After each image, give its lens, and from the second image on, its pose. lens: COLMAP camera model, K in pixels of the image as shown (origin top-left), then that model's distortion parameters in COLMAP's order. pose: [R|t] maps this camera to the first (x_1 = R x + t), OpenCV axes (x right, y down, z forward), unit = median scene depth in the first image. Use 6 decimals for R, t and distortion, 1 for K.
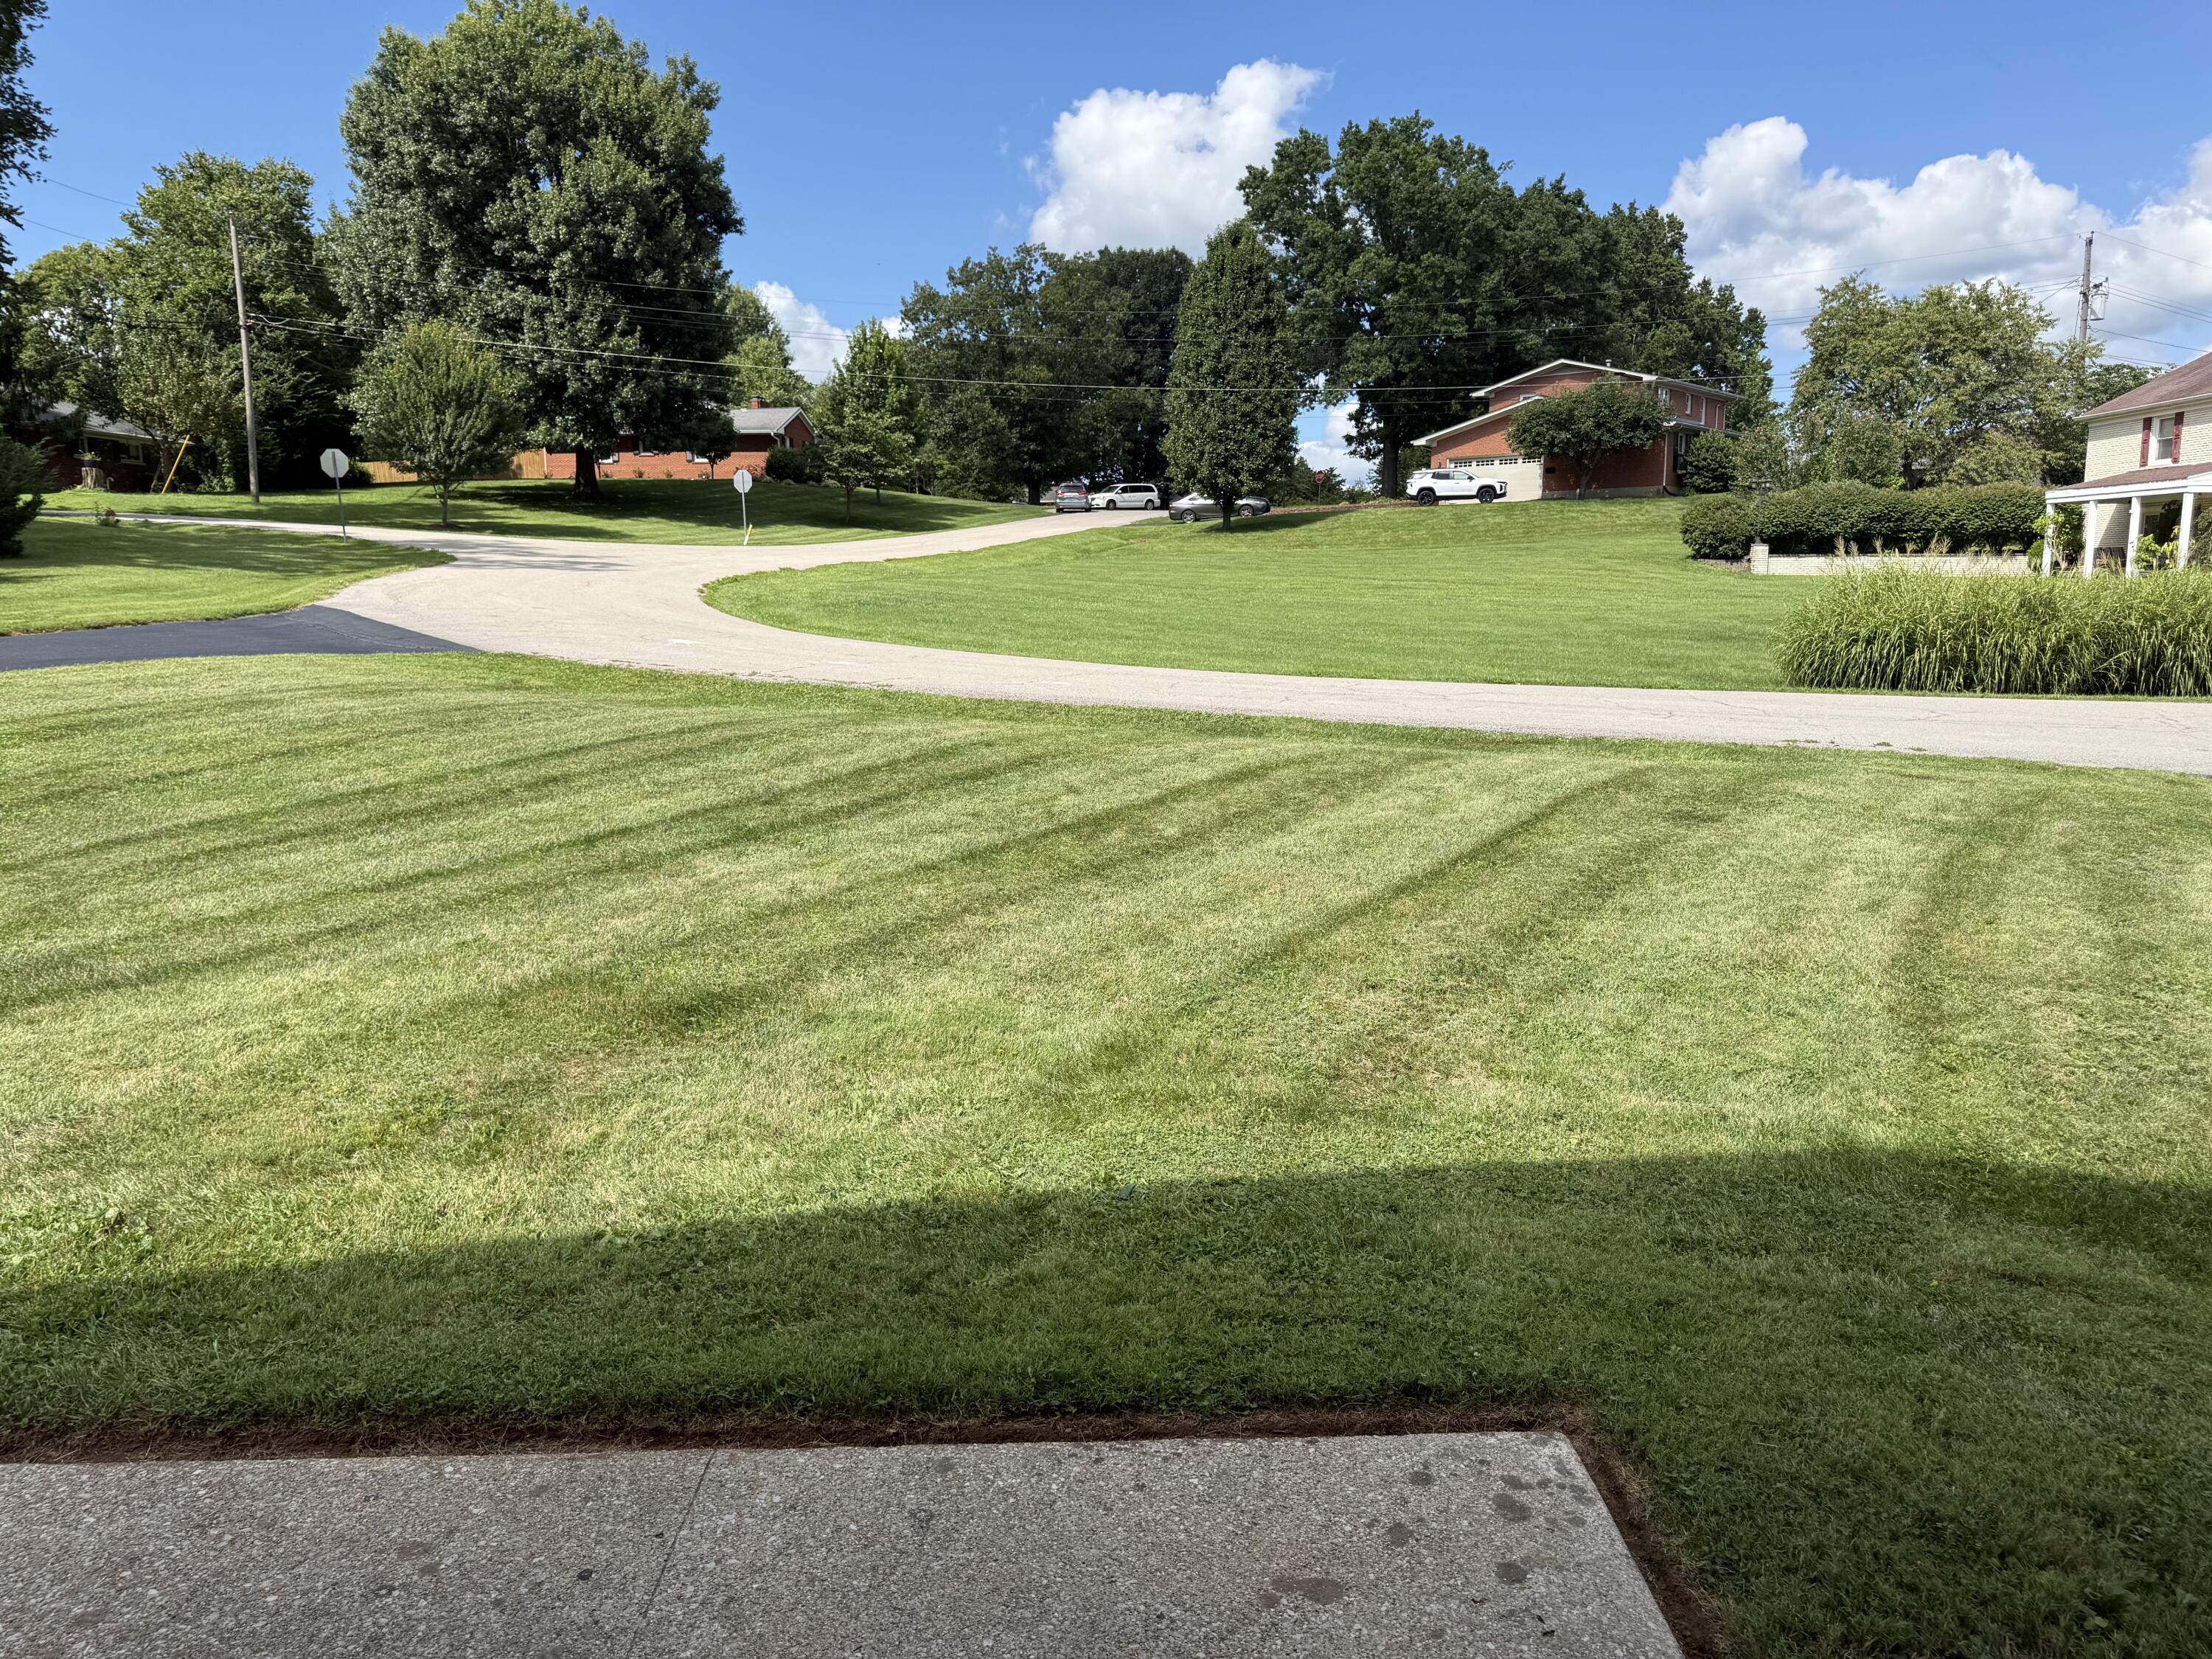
lens RADIAL K [[1586.4, 0, 1094.7], [0, 1586.4, 828.5], [0, 0, 1]] dist [0.057460, -0.037511]
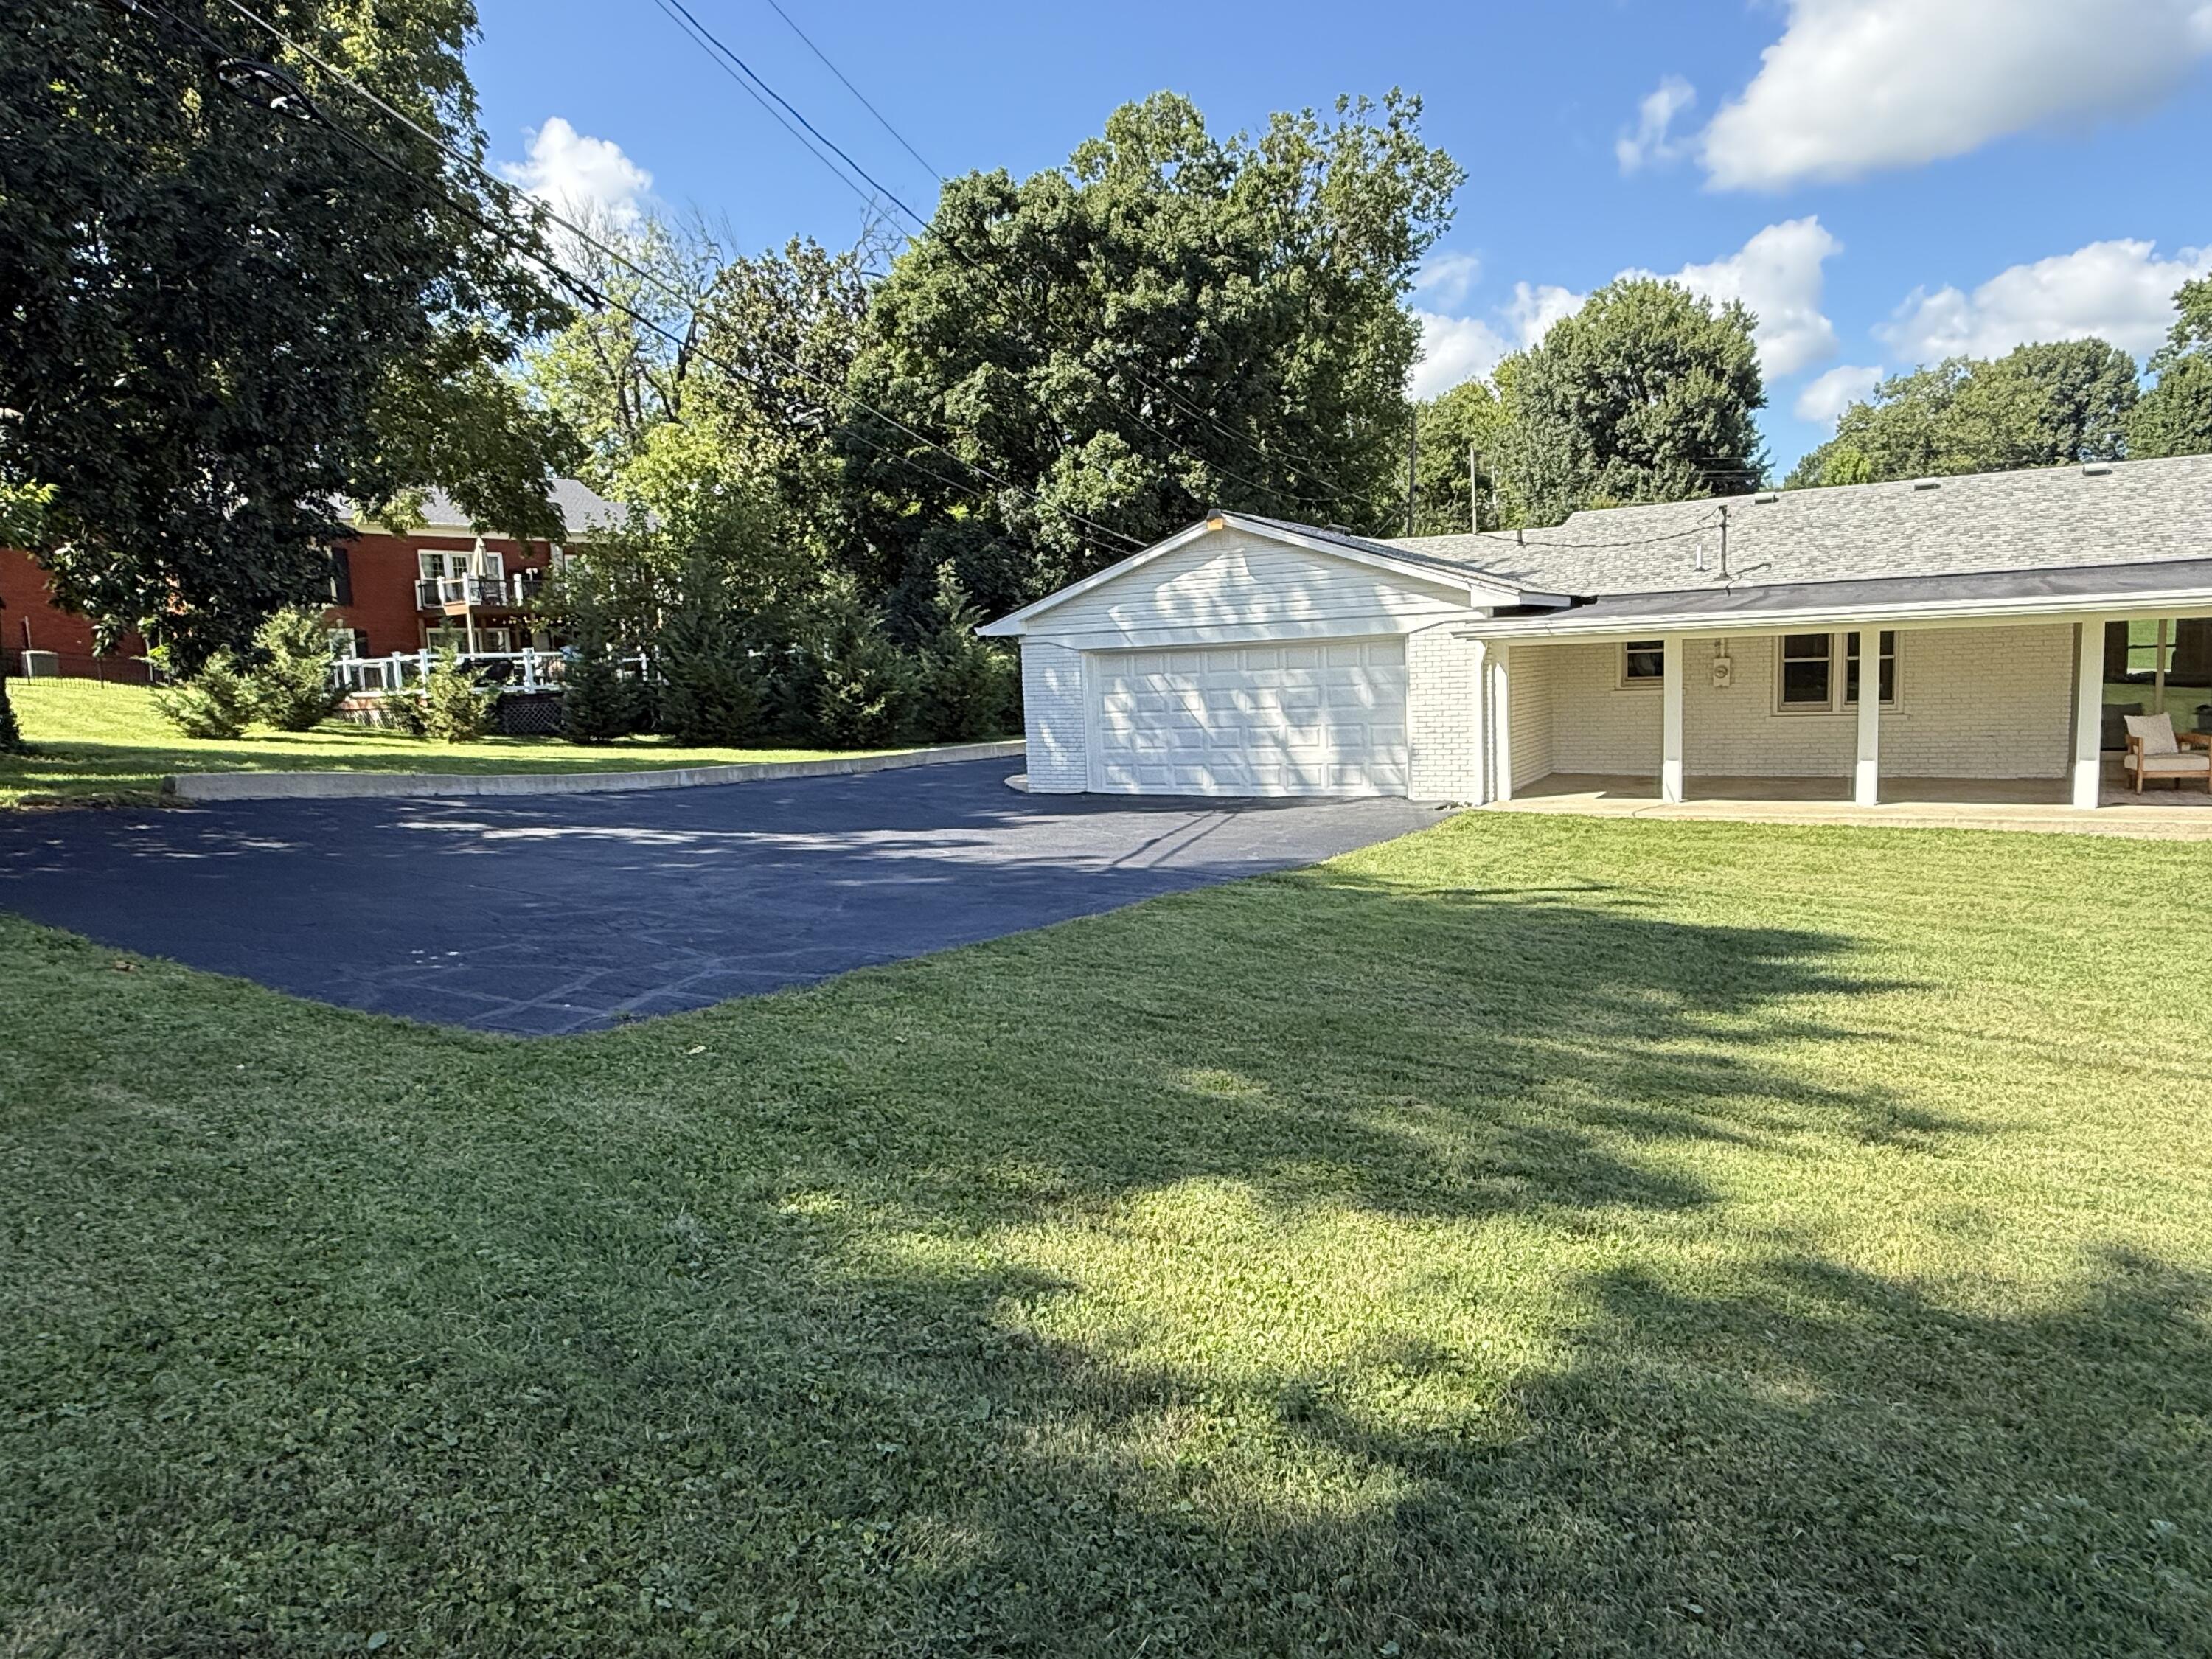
lens RADIAL K [[1423.0, 0, 1112.5], [0, 1423.0, 835.7], [0, 0, 1]] dist [-0.003365, 0.004911]
pose [[0.866518, 0.024962, -0.498521, -0.089329], [-0.035700, 0.999290, -0.012015, 0.070344], [0.497868, 0.028208, 0.866794, -0.489133]]
